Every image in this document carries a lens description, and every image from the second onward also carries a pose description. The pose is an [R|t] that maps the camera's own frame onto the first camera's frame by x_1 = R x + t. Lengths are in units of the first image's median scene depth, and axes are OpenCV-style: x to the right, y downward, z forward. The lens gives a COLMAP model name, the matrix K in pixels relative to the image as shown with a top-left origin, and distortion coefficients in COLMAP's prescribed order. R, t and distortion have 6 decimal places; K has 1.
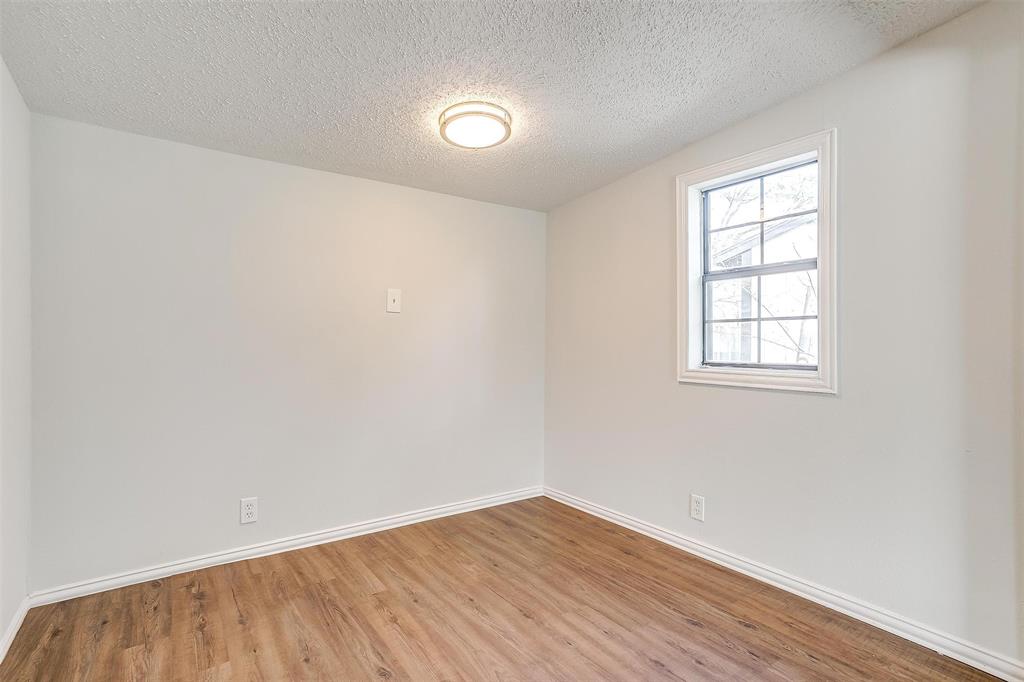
lens RADIAL K [[502.5, 0, 507.7], [0, 502.5, 342.2], [0, 0, 1]] dist [-0.042649, 0.035631]
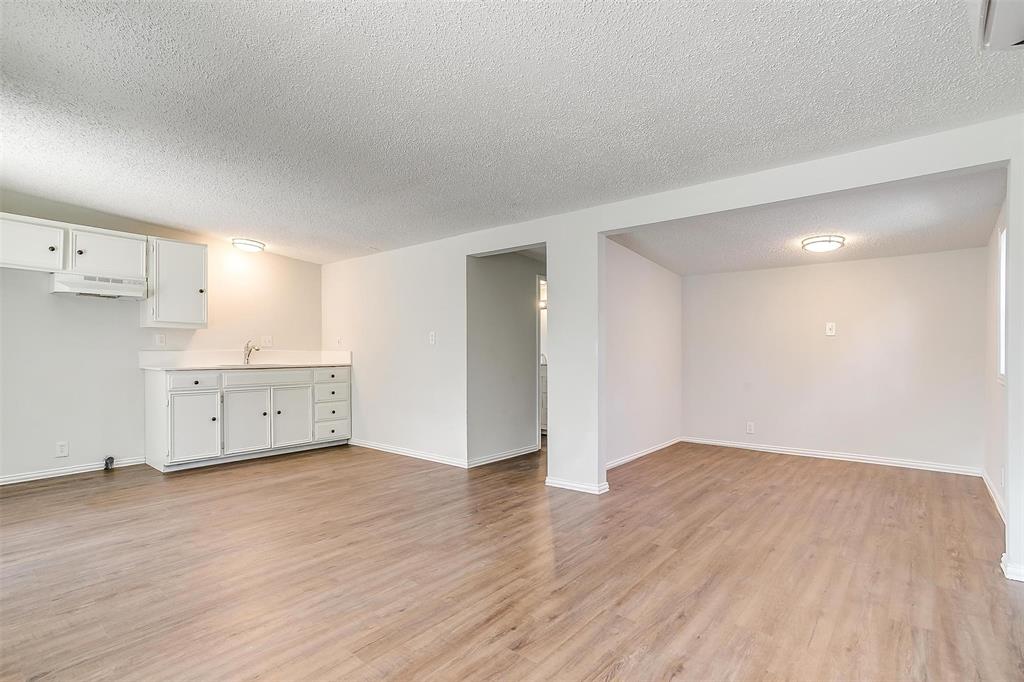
lens RADIAL K [[502.5, 0, 507.7], [0, 502.5, 342.2], [0, 0, 1]] dist [-0.042649, 0.035631]
pose [[0.253558, -0.021255, -0.967087, 1.585918], [-0.002001, 0.999745, -0.022497, 0.004230], [0.967318, 0.007639, 0.253451, -0.727039]]
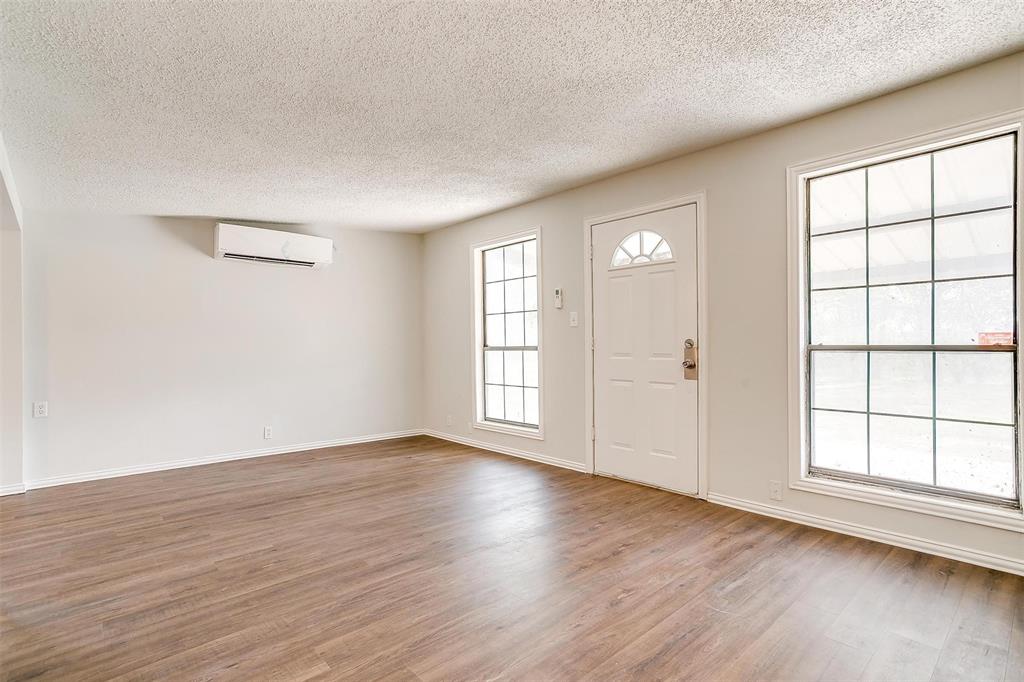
lens RADIAL K [[502.5, 0, 507.7], [0, 502.5, 342.2], [0, 0, 1]] dist [-0.042649, 0.035631]
pose [[-0.118112, 0.004426, 0.992990, -1.179699], [0.012887, 0.999913, -0.002924, -0.009365], [-0.992917, 0.012451, -0.118159, -0.874900]]
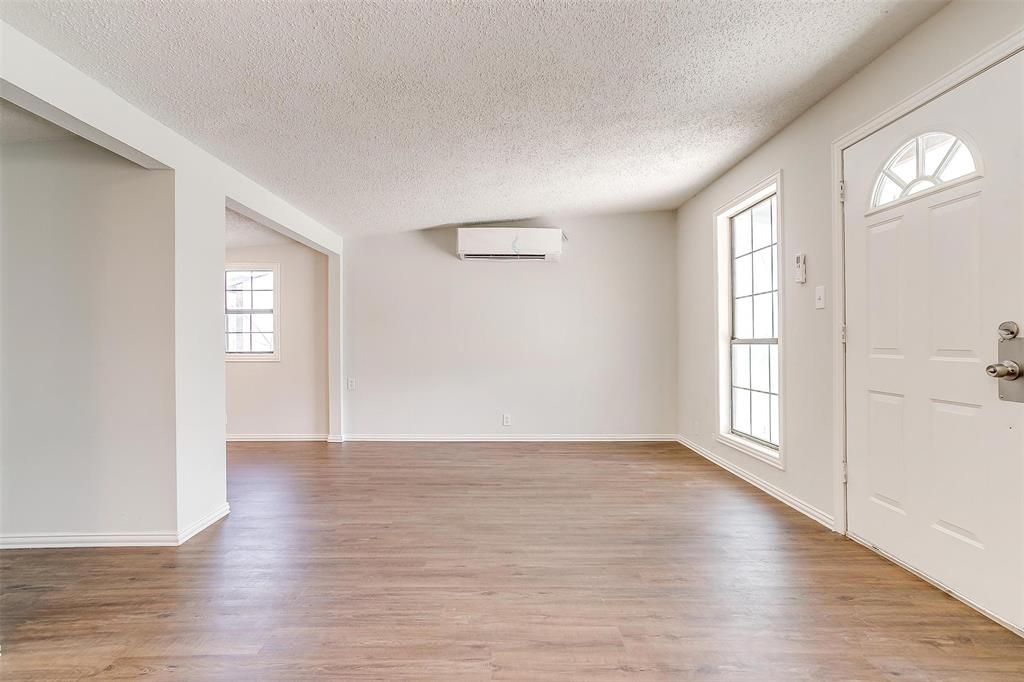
lens RADIAL K [[502.5, 0, 507.7], [0, 502.5, 342.2], [0, 0, 1]] dist [-0.042649, 0.035631]
pose [[0.571132, -0.001548, 0.820857, -0.773769], [0.007326, 0.999968, -0.003211, 0.015353], [-0.820825, 0.007847, 0.571125, -1.465981]]
